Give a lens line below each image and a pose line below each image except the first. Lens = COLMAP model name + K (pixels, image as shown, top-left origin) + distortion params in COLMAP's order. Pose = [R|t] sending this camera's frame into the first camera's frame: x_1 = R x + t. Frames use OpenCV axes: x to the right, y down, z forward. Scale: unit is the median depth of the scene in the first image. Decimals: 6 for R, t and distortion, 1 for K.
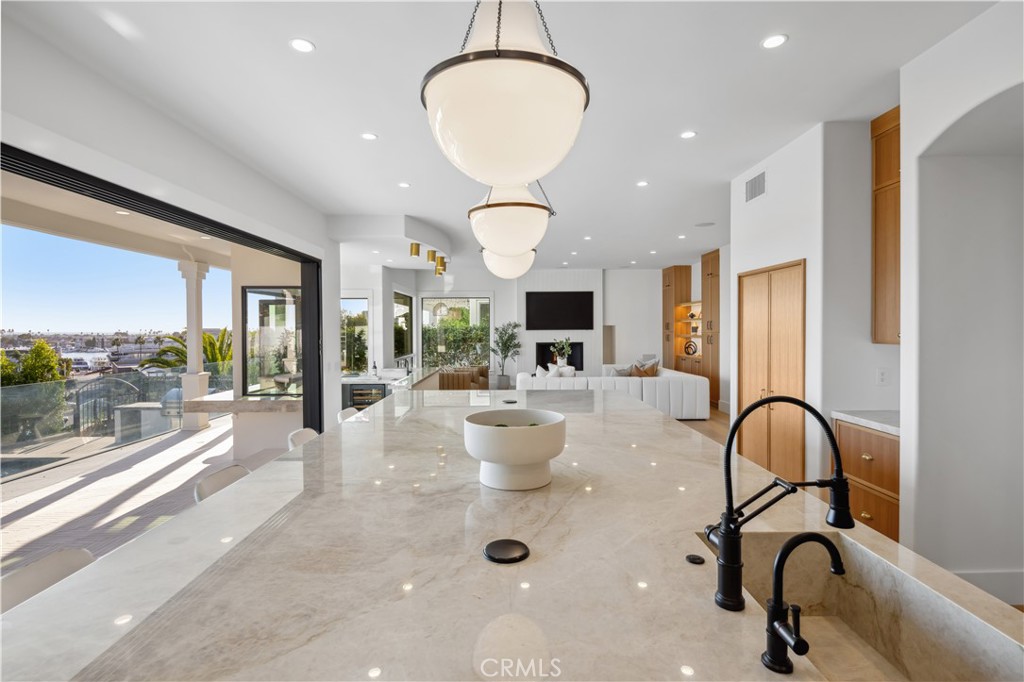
lens RADIAL K [[493.9, 0, 504.4], [0, 493.9, 333.2], [0, 0, 1]] dist [0.002553, -0.002727]
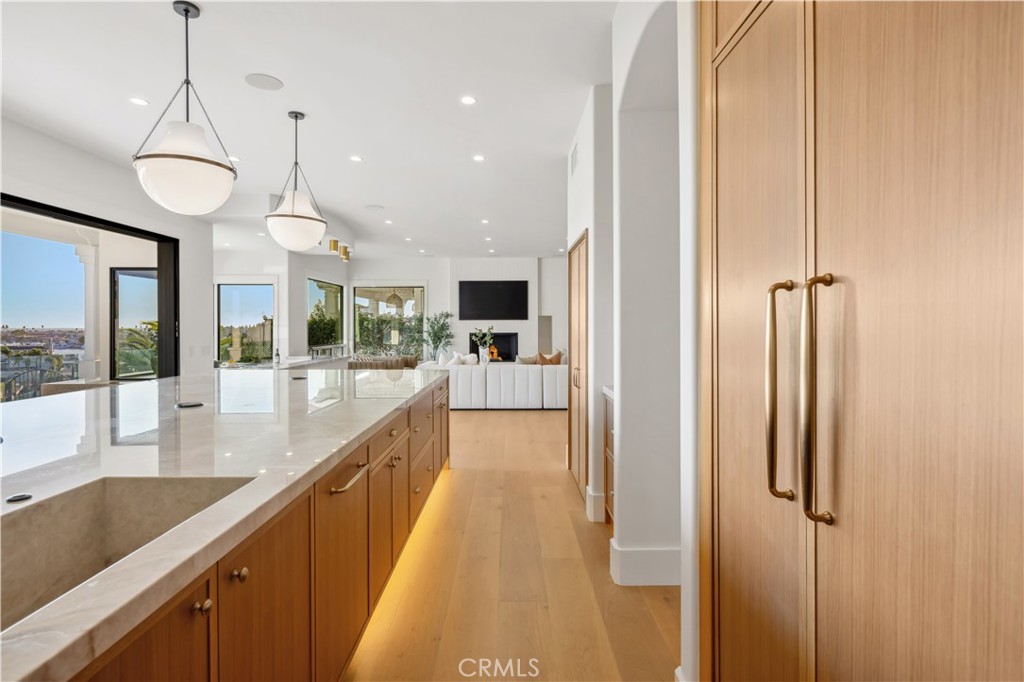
lens RADIAL K [[493.9, 0, 510.8], [0, 493.9, 332.2], [0, 0, 1]] dist [0.002553, -0.002727]
pose [[0.999955, 0.002734, 0.009123, 0.139137], [-0.002757, 0.999993, 0.002502, 0.015026], [-0.009116, -0.002527, 0.999955, 0.014587]]
